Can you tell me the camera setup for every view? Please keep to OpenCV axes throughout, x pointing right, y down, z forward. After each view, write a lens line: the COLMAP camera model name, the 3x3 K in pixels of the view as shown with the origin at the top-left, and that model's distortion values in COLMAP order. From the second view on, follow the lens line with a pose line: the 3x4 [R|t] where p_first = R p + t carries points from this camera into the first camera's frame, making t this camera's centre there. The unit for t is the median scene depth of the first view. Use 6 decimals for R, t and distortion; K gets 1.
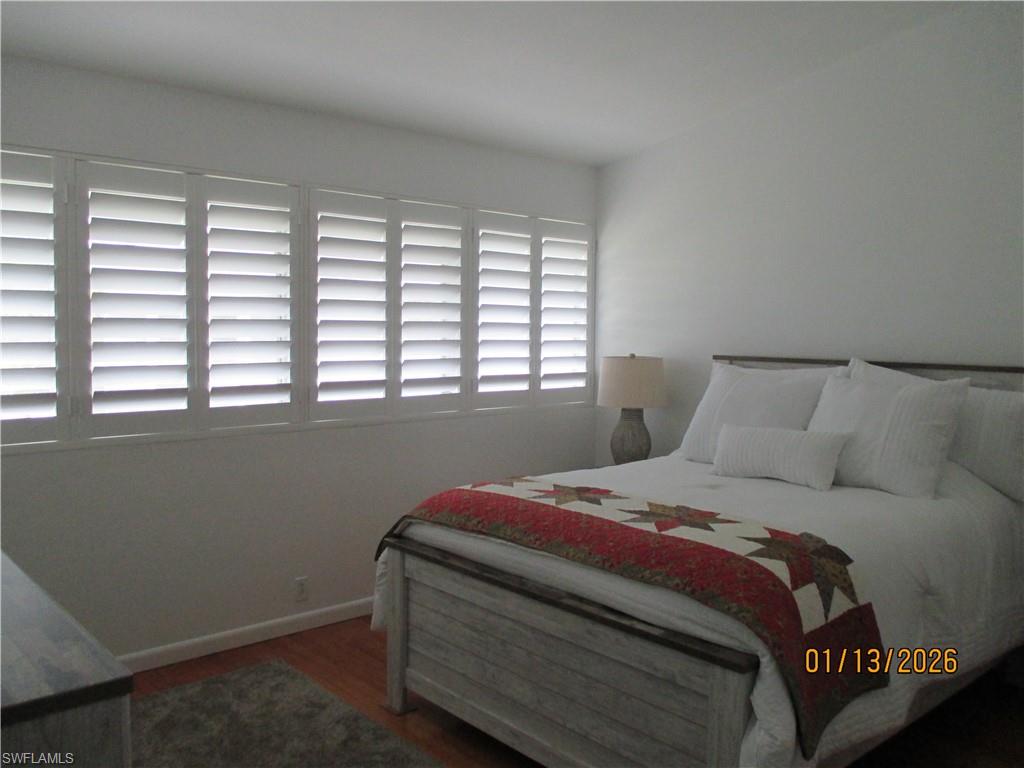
lens RADIAL K [[858.2, 0, 519.0], [0, 858.2, 380.5], [0, 0, 1]] dist [-0.014147, 0.001809]
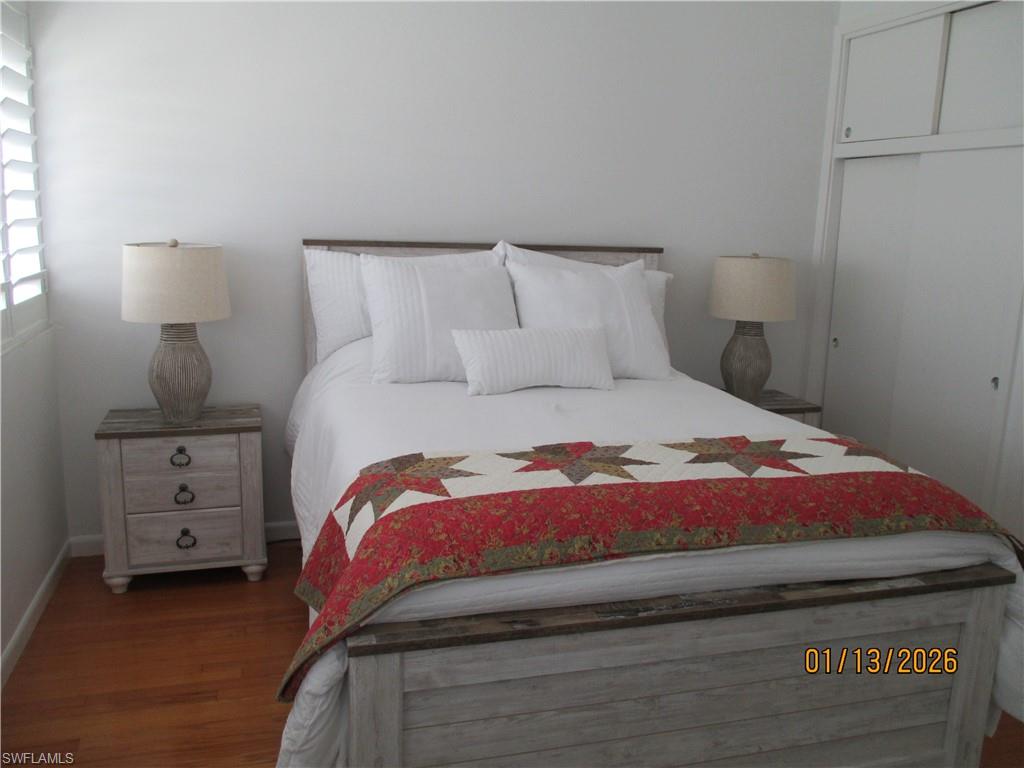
lens RADIAL K [[858.2, 0, 510.2], [0, 858.2, 382.3], [0, 0, 1]] dist [-0.014147, 0.001809]
pose [[0.429480, -0.174539, 0.886049, -0.608150], [0.026213, 0.983141, 0.180959, -0.060246], [-0.902696, -0.054492, 0.426814, 0.820278]]
